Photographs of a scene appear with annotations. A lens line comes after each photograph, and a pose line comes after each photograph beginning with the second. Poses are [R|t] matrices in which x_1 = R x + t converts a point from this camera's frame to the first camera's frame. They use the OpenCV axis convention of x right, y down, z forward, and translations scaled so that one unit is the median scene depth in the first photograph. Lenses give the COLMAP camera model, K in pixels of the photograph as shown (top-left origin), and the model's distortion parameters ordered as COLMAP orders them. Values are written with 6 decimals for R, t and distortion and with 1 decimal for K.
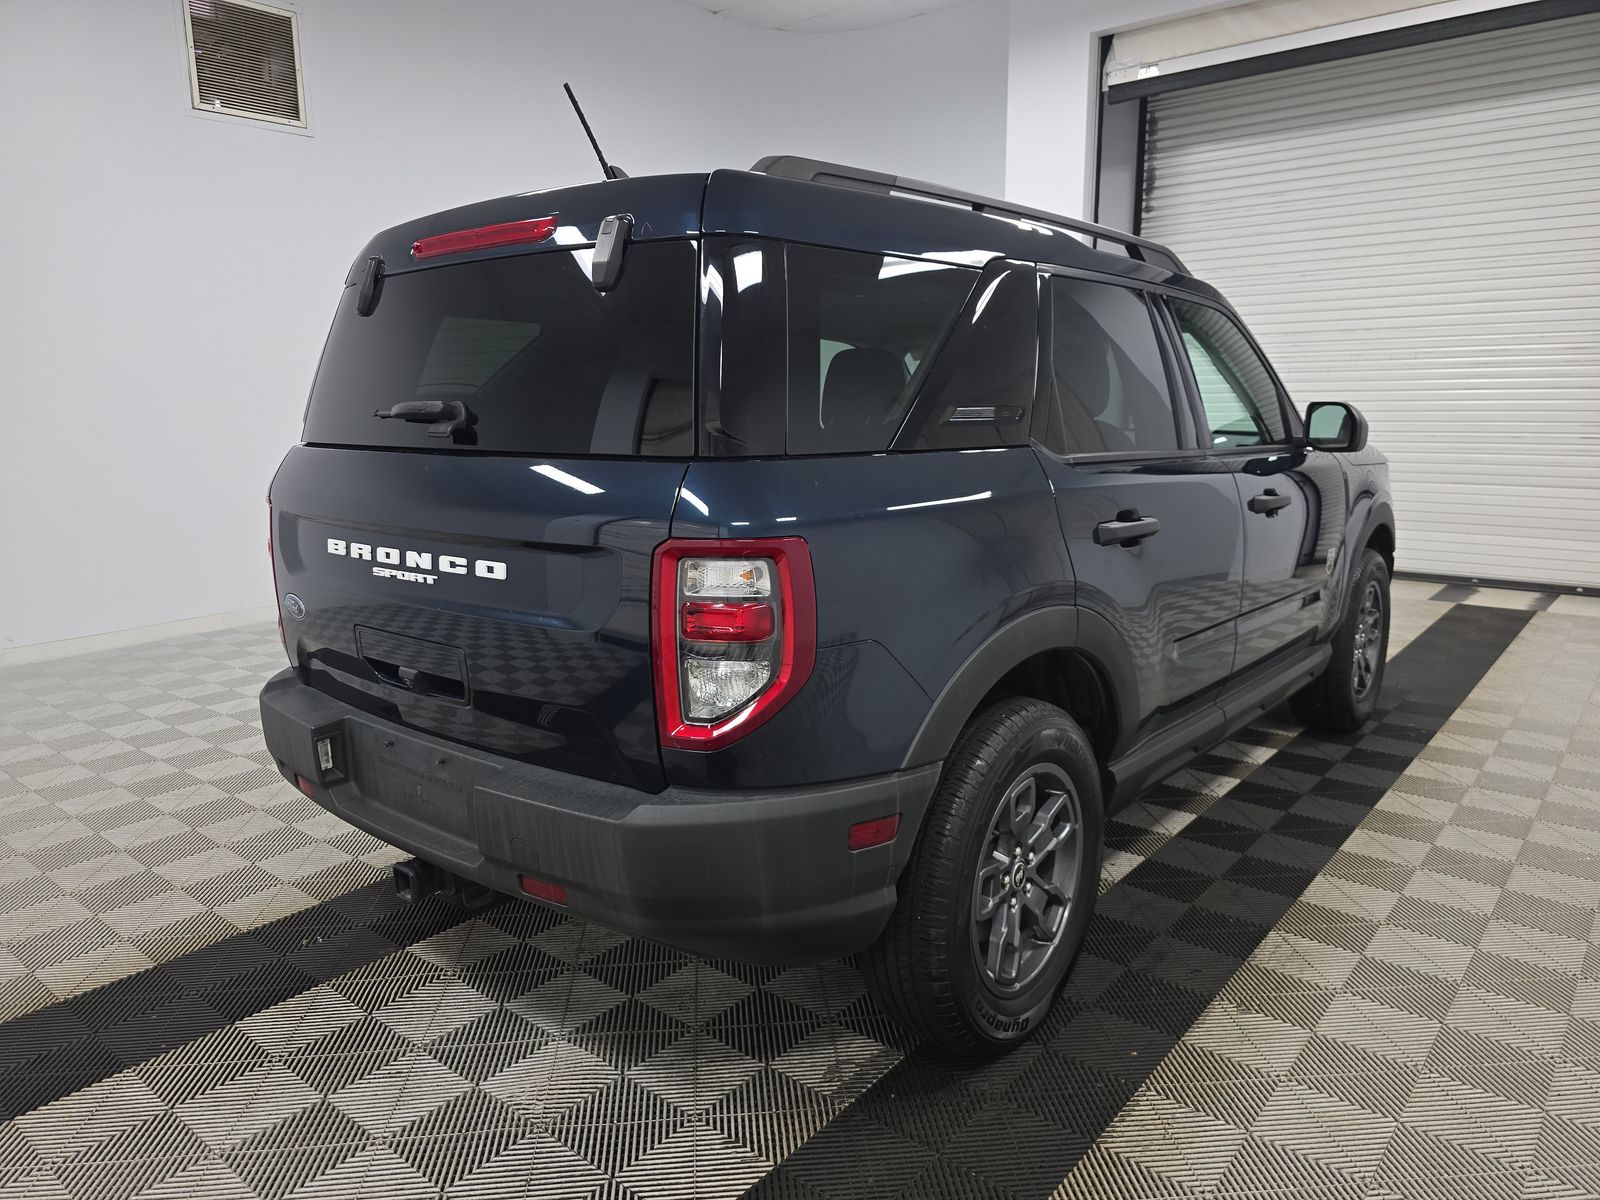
lens RADIAL K [[1090.9, 0, 800.0], [0, 1090.9, 600.0], [0, 0, 1]] dist [0.001177, -0.000952]
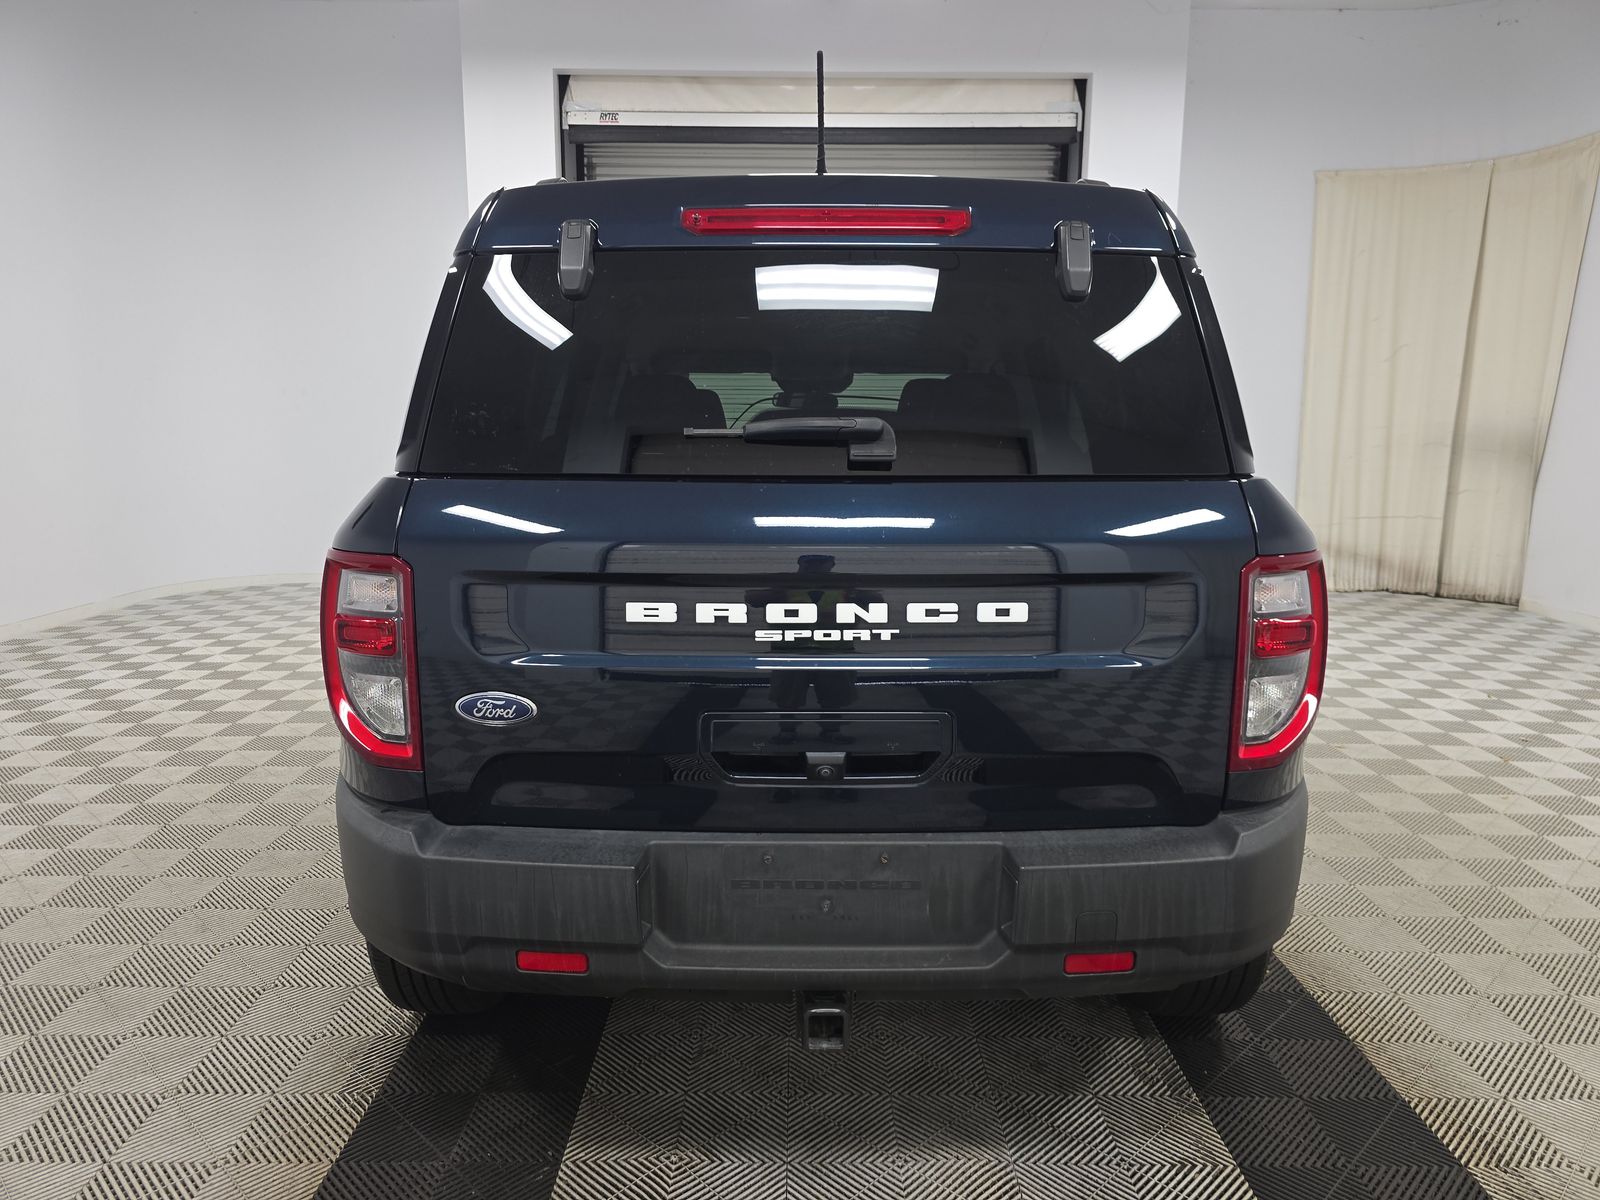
lens RADIAL K [[1054.3, 0, 800.0], [0, 1054.3, 600.0], [0, 0, 1]] dist [0.030513, -0.000188]
pose [[0.765314, -0.089017, 0.637471, -0.841188], [0.104036, 0.994475, 0.013968, -0.059212], [-0.635193, 0.055630, 0.770347, 0.415953]]
